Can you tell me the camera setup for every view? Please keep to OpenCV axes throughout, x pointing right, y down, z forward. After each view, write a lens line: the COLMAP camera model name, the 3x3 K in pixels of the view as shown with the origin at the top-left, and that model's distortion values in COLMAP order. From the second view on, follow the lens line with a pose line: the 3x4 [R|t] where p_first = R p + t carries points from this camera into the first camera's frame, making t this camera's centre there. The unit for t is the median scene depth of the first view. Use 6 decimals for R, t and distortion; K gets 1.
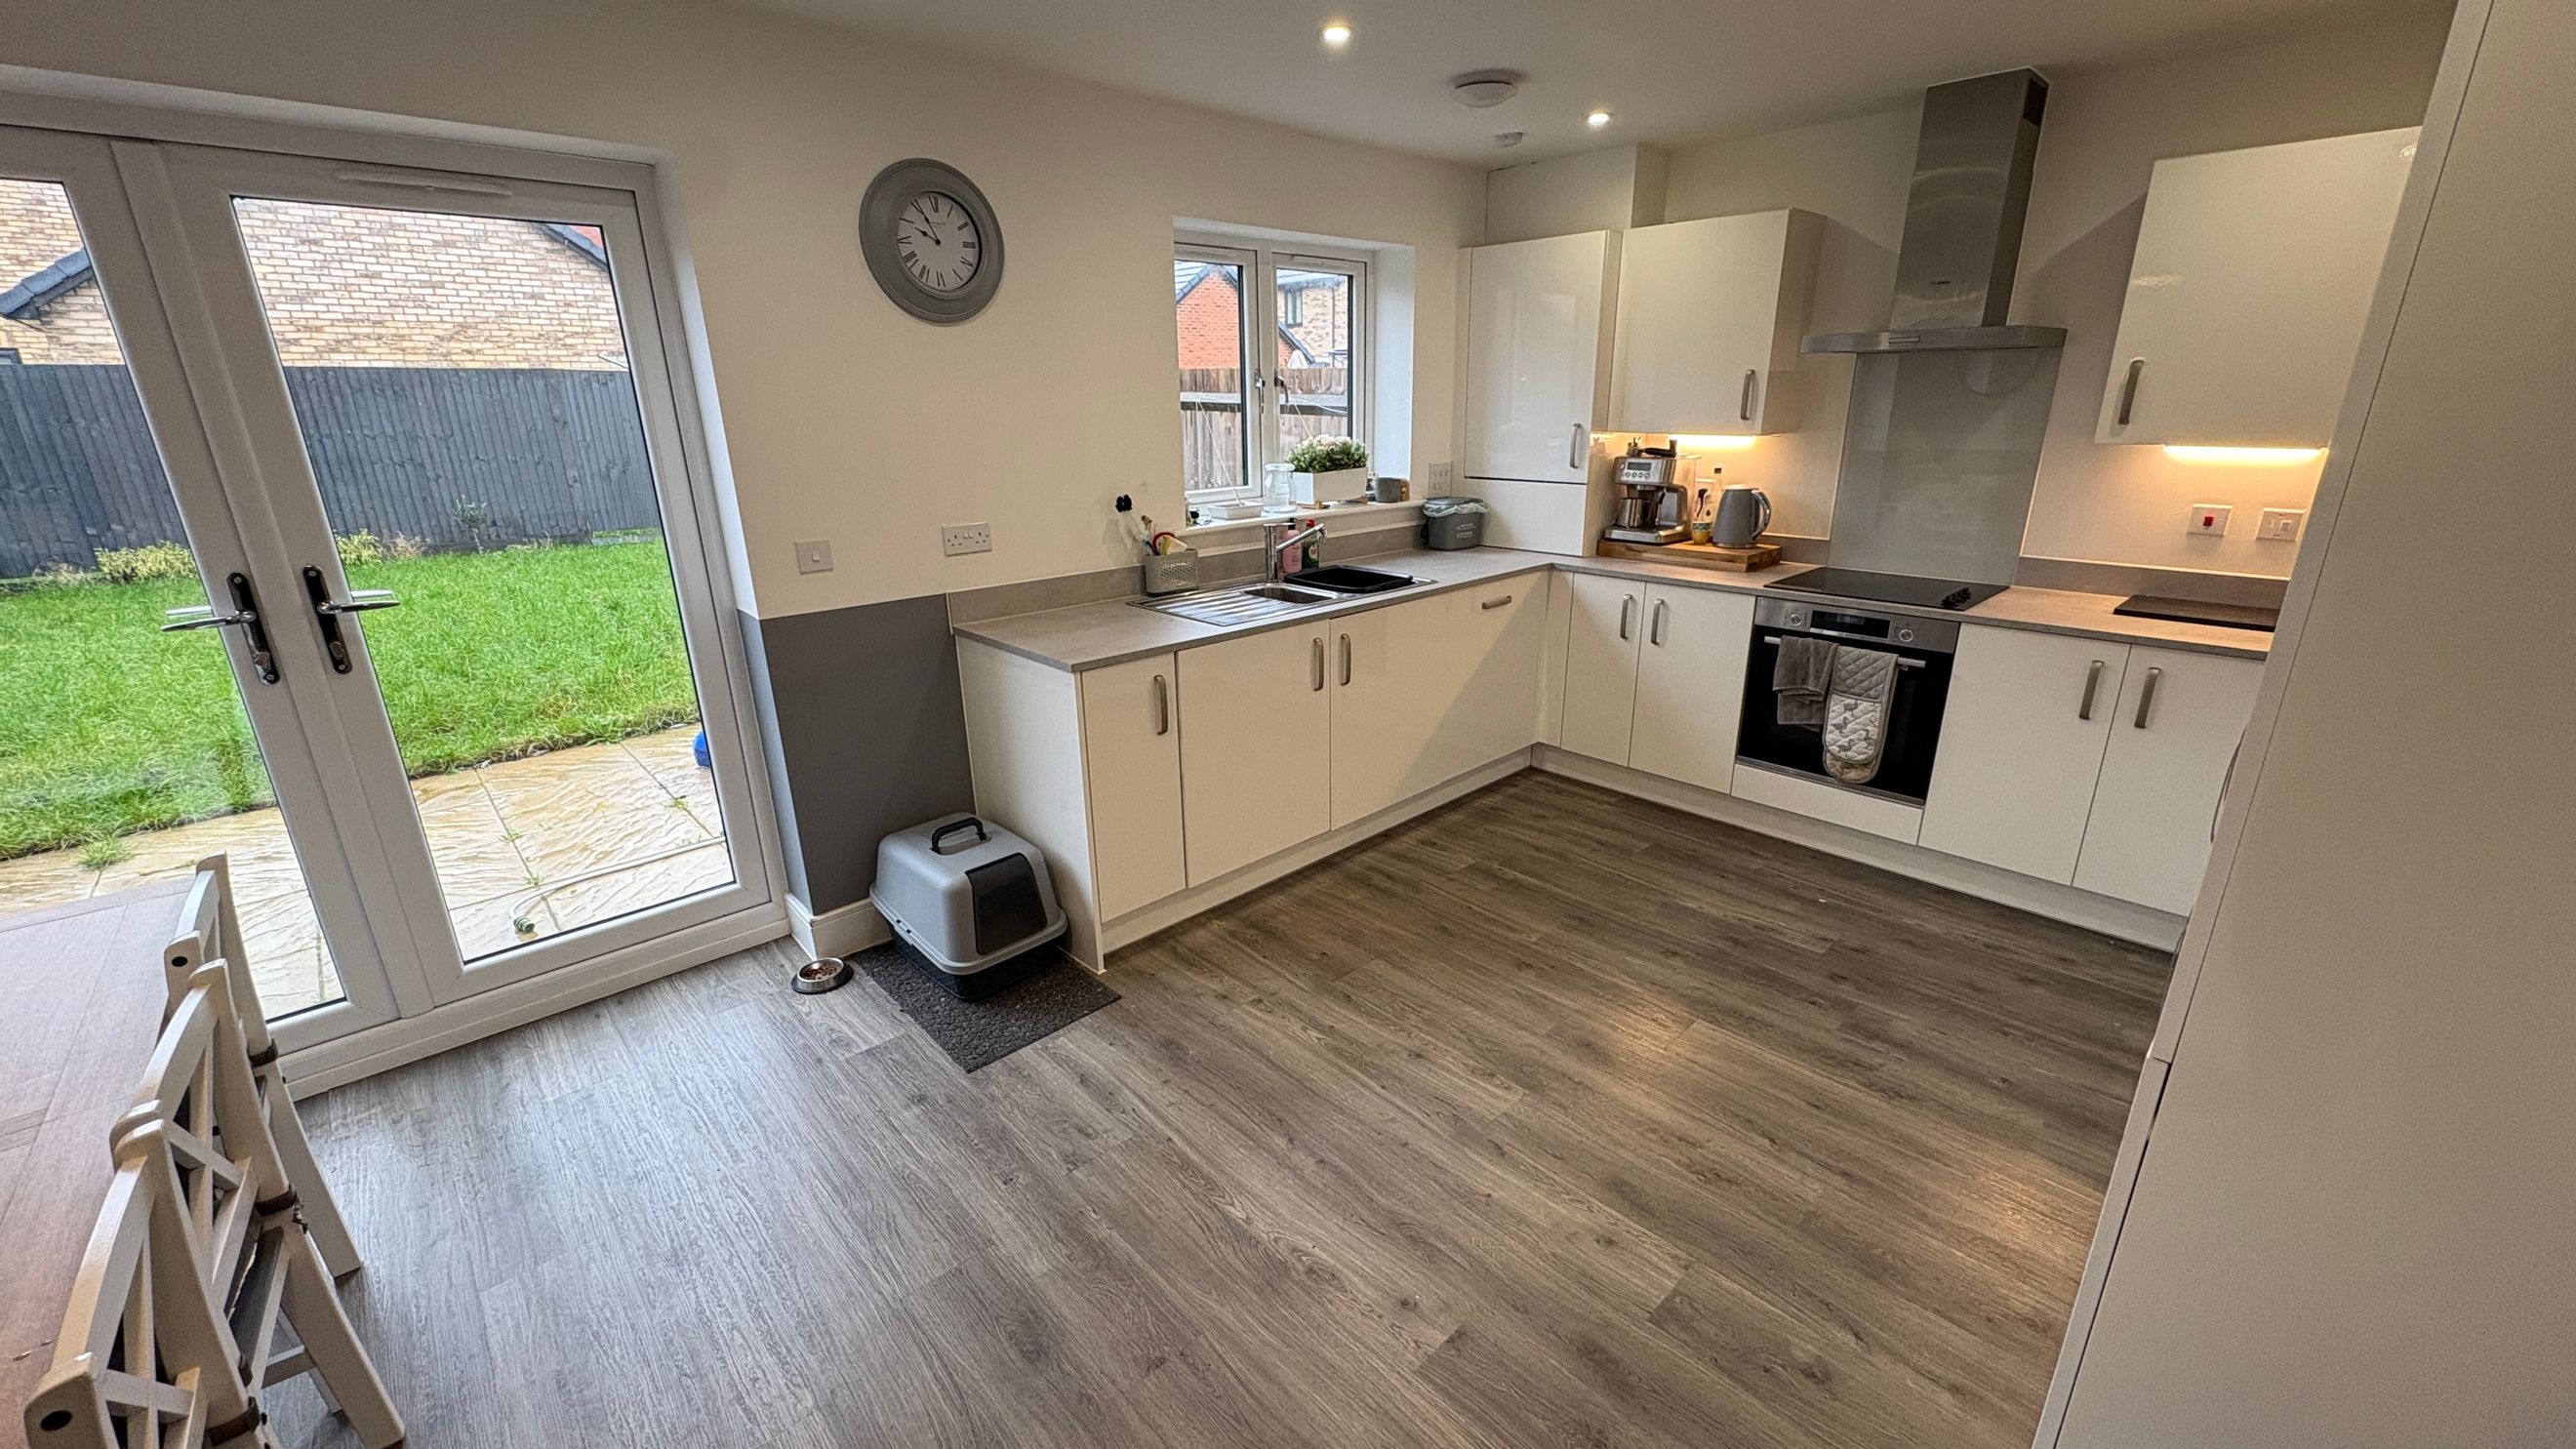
lens RADIAL K [[1021.1, 0, 1288.0], [0, 1021.1, 724.5], [0, 0, 1]] dist [0.000747, 0.000031]
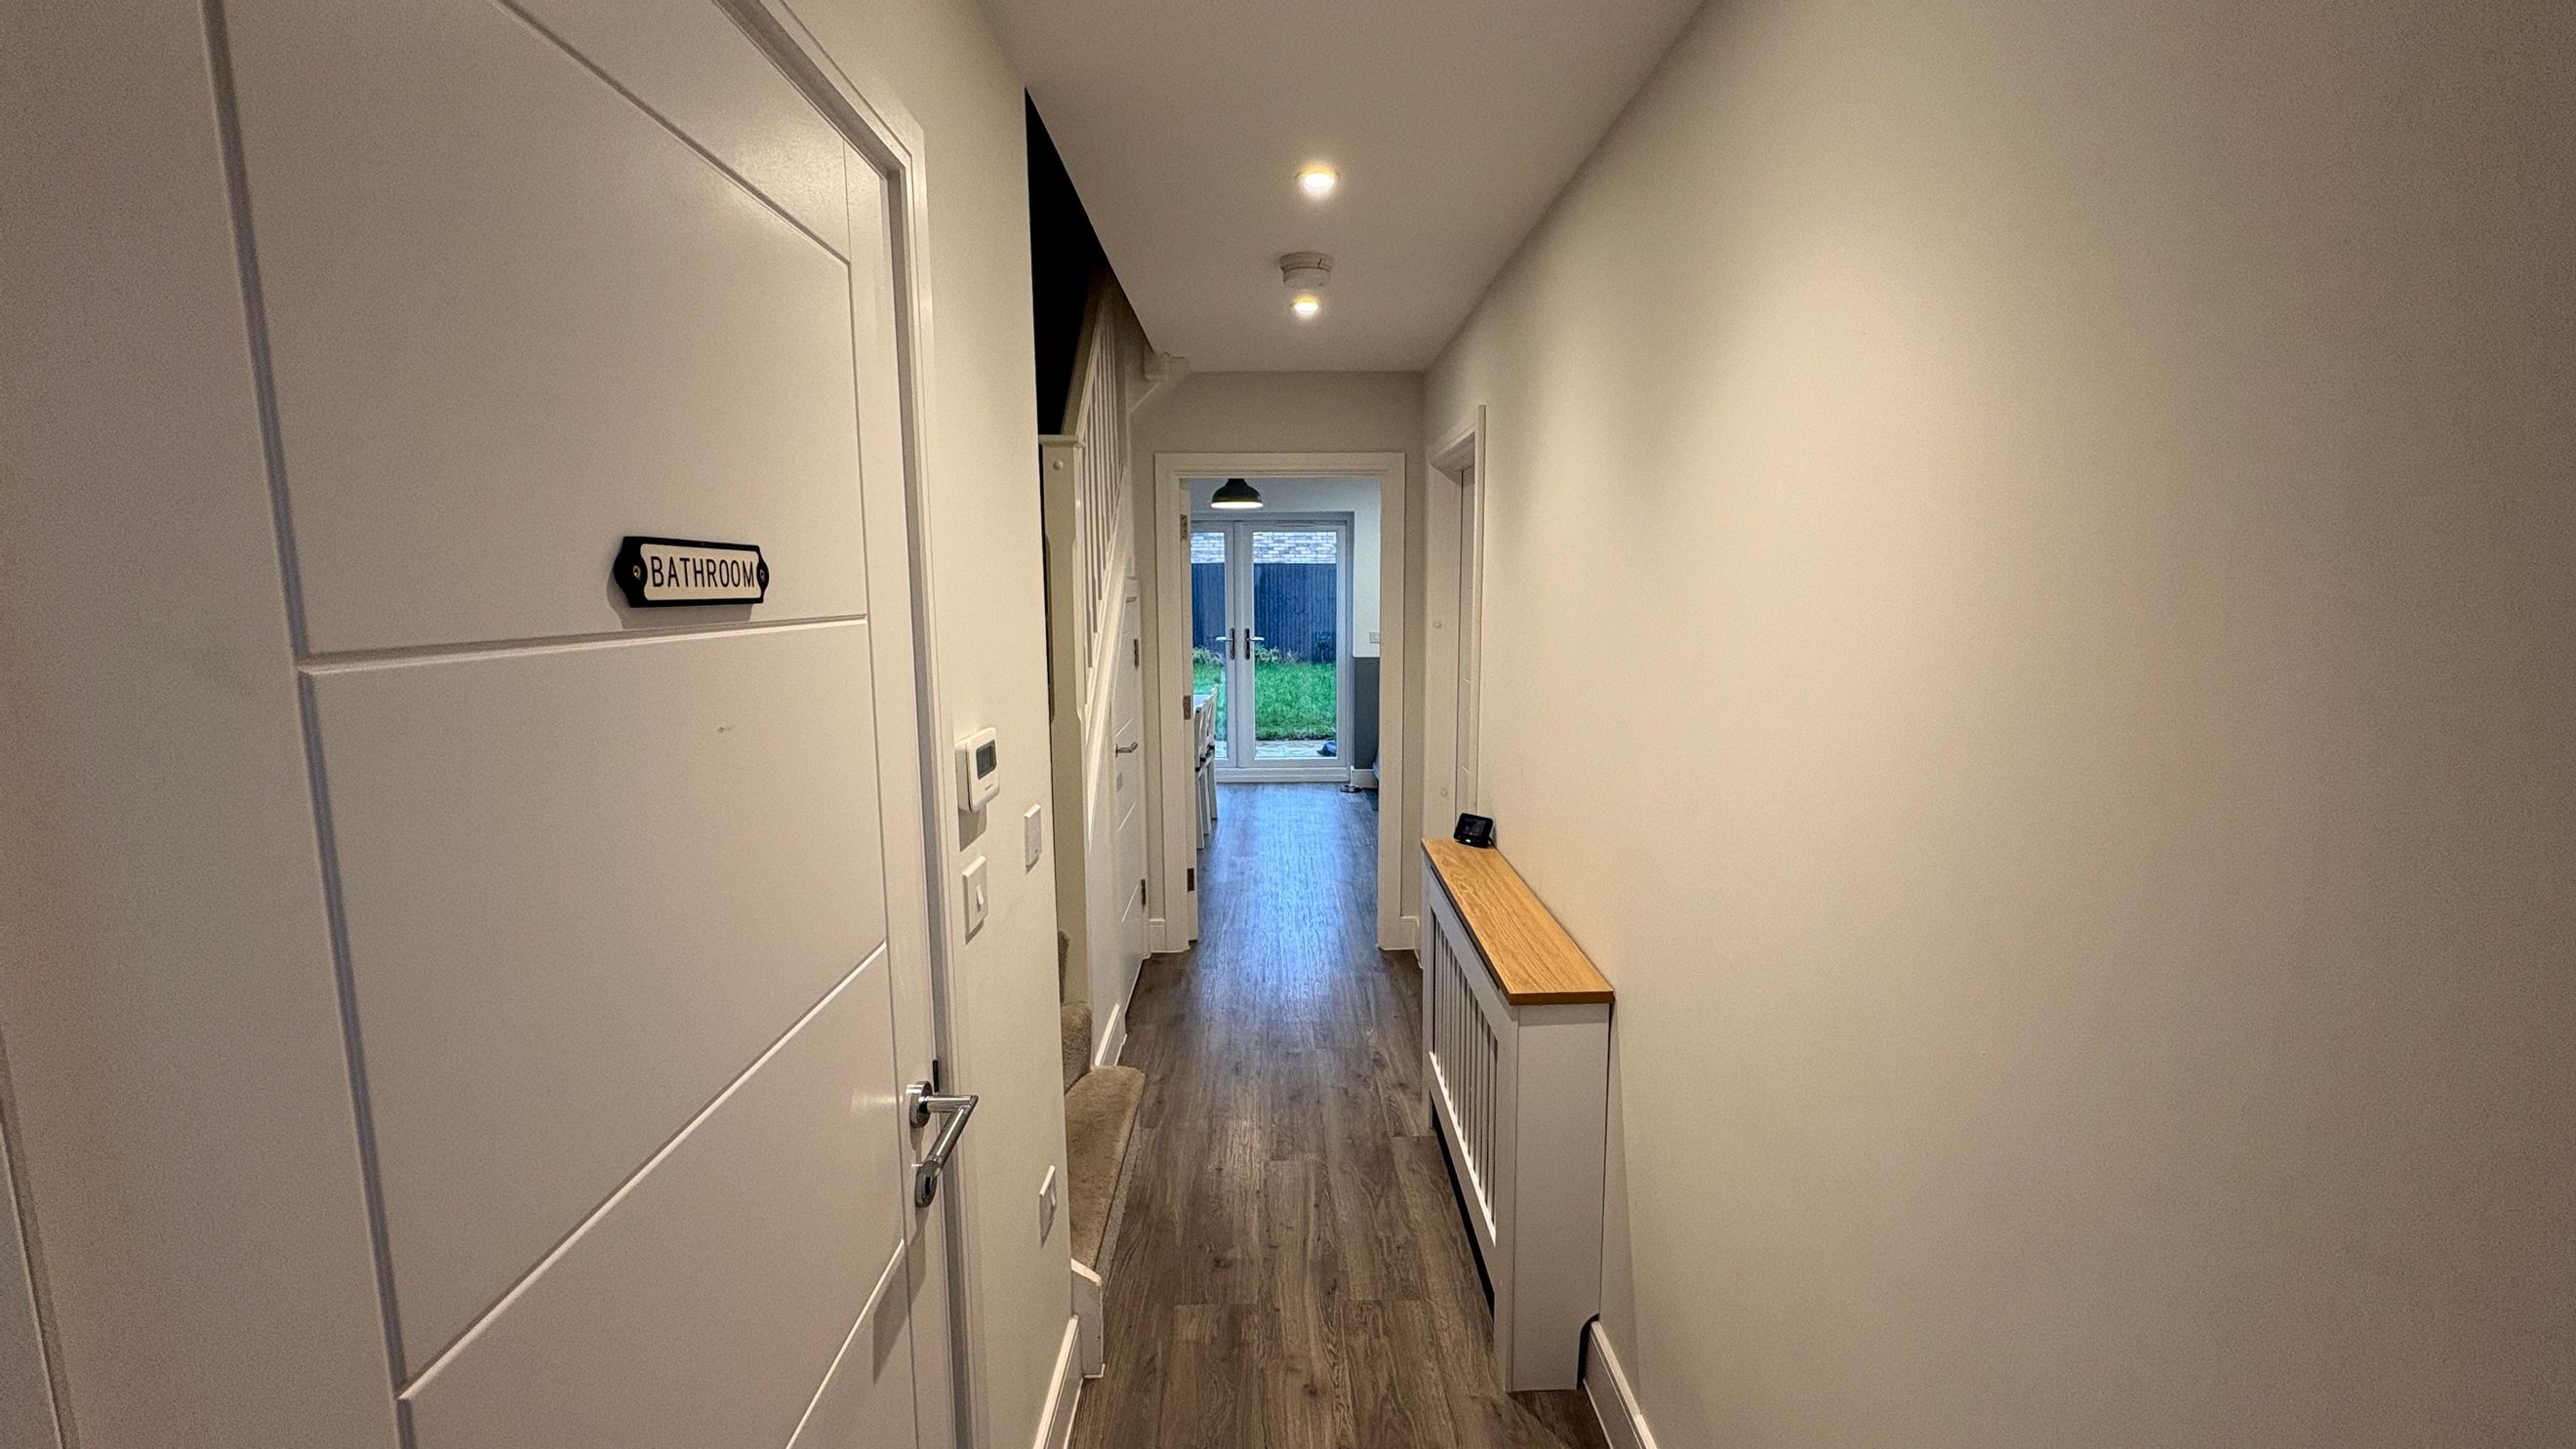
lens RADIAL K [[1021.1, 0, 1288.0], [0, 1021.1, 724.5], [0, 0, 1]] dist [0.000747, 0.000031]
pose [[0.744961, 0.103005, -0.659108, 0.920170], [-0.211815, 0.973405, -0.087281, 0.272767], [0.632588, 0.204630, 0.746967, -0.902927]]
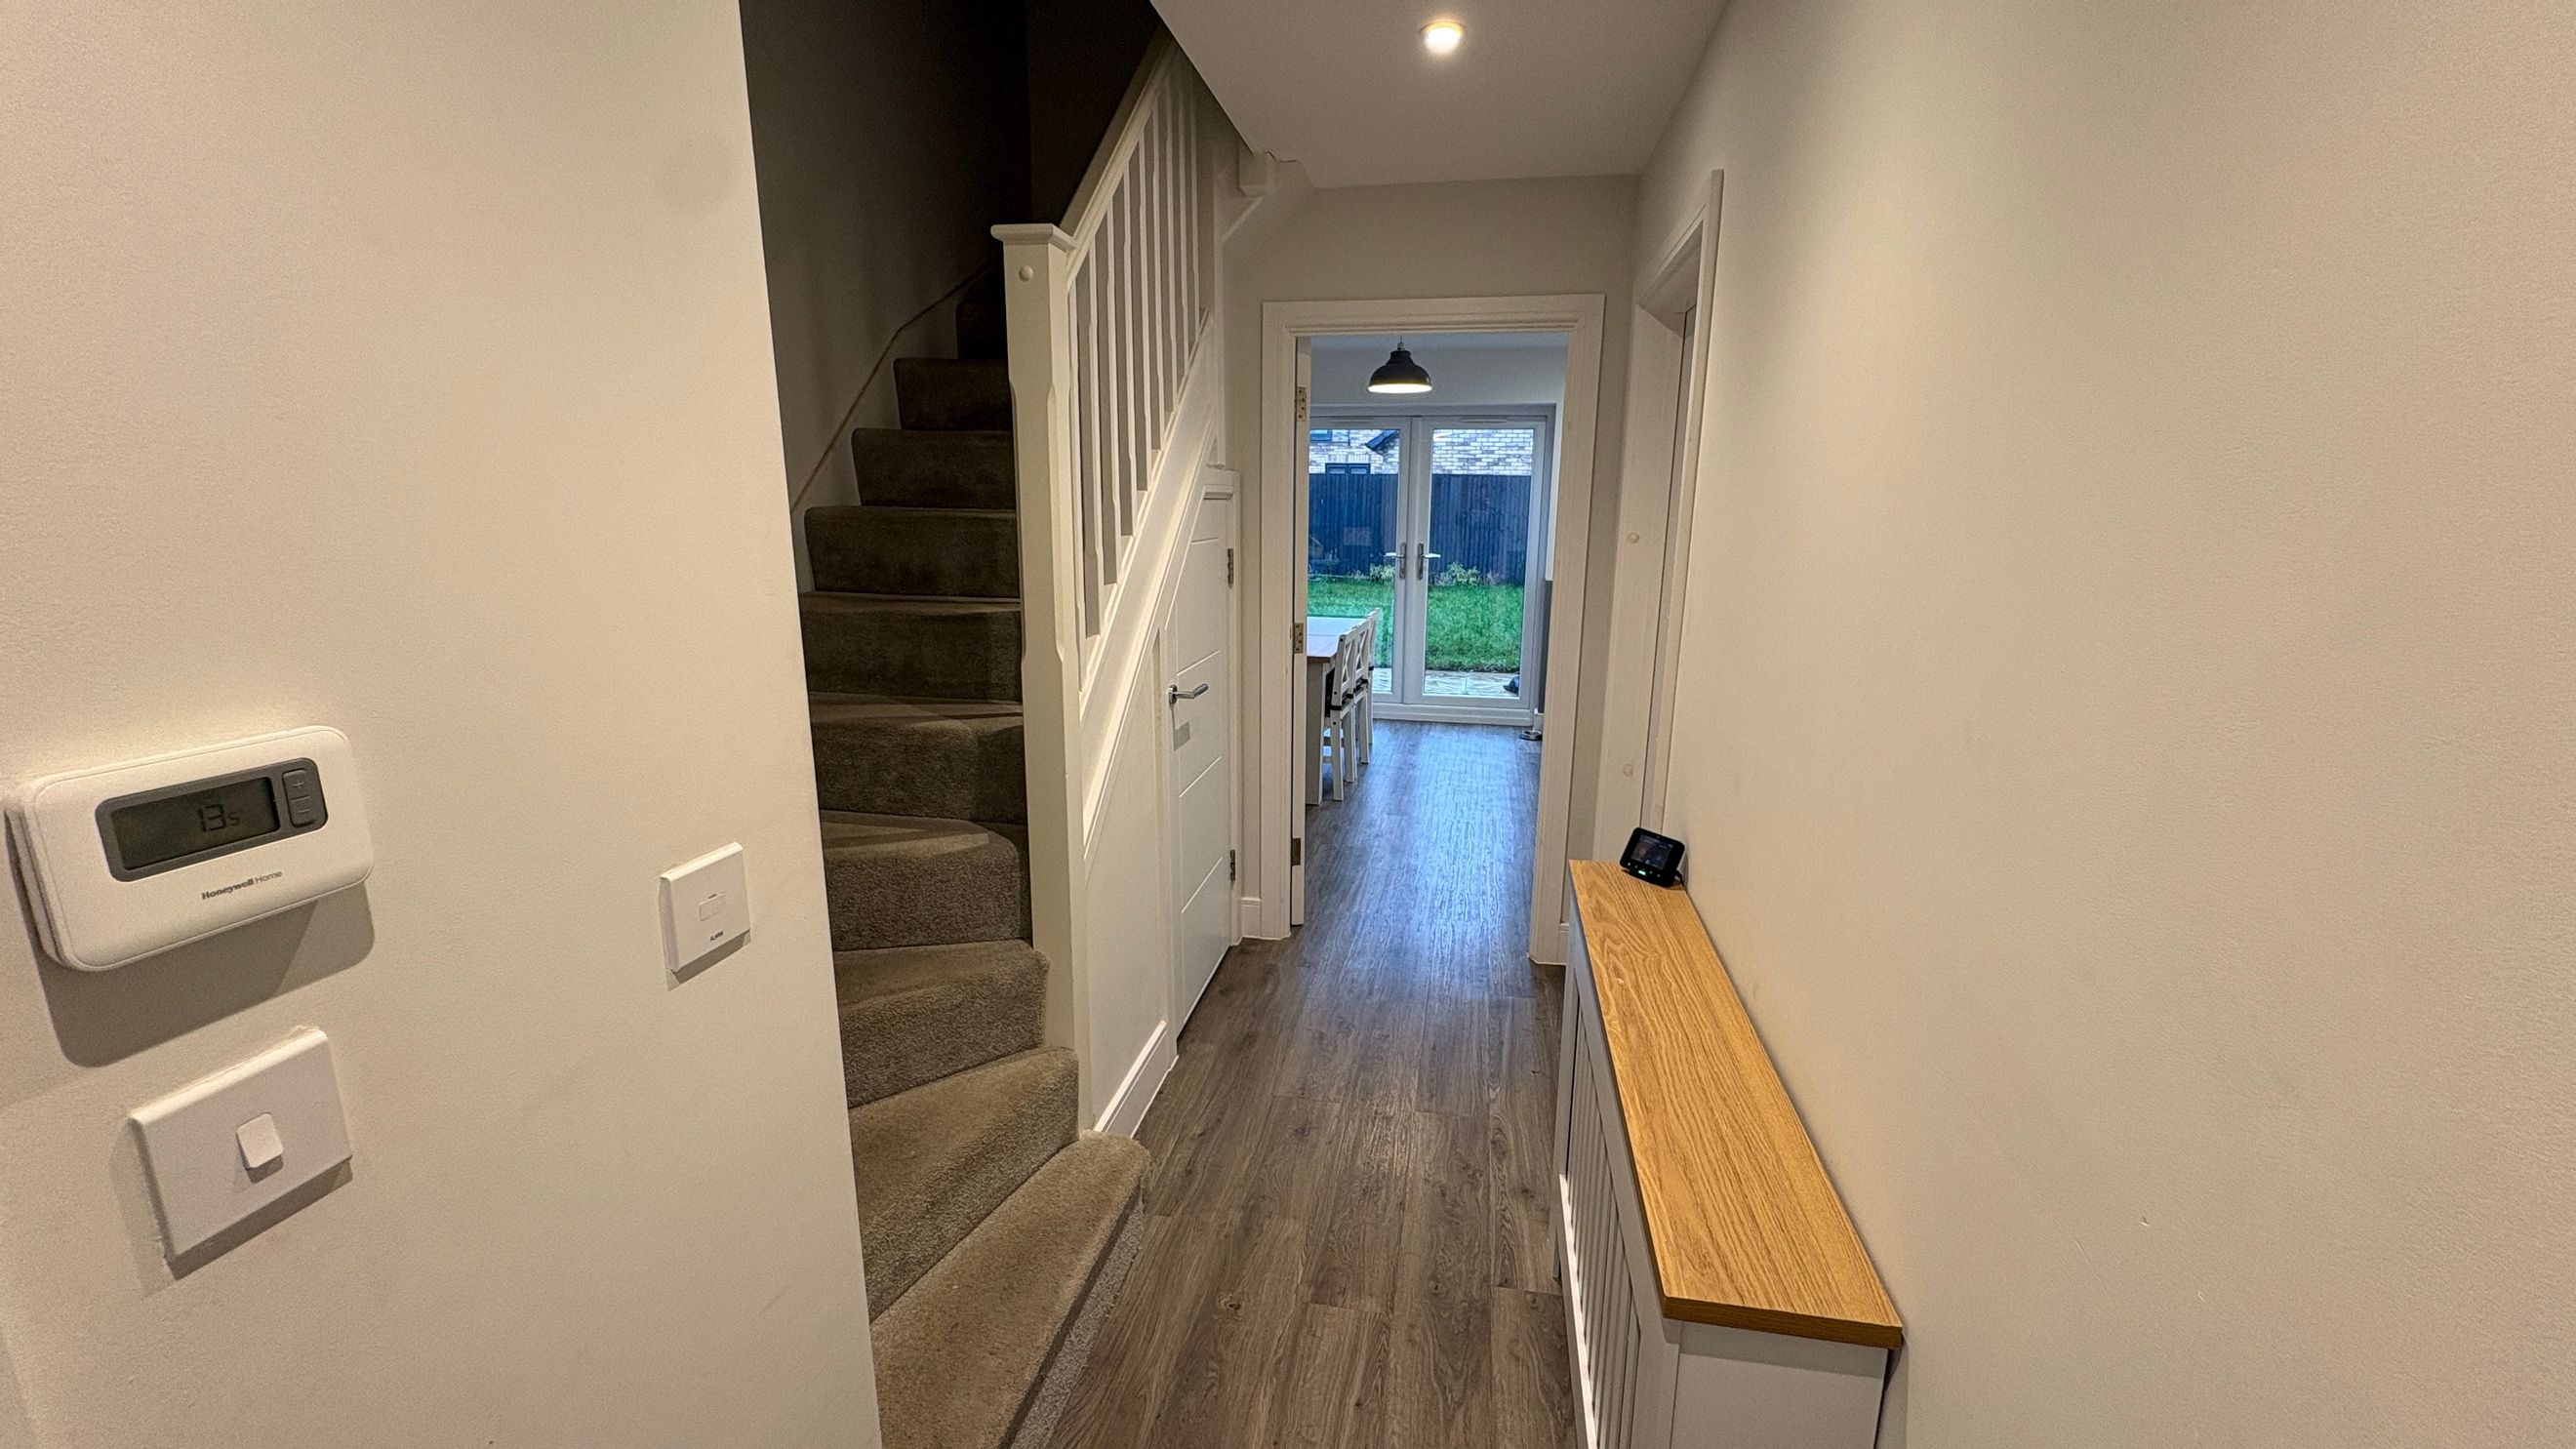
lens RADIAL K [[1021.1, 0, 1288.0], [0, 1021.1, 724.5], [0, 0, 1]] dist [0.000747, 0.000031]
pose [[0.591921, 0.193332, -0.782465, 0.792641], [-0.265595, 0.963370, 0.037111, 0.219252], [0.760978, 0.185852, 0.621587, -0.671412]]
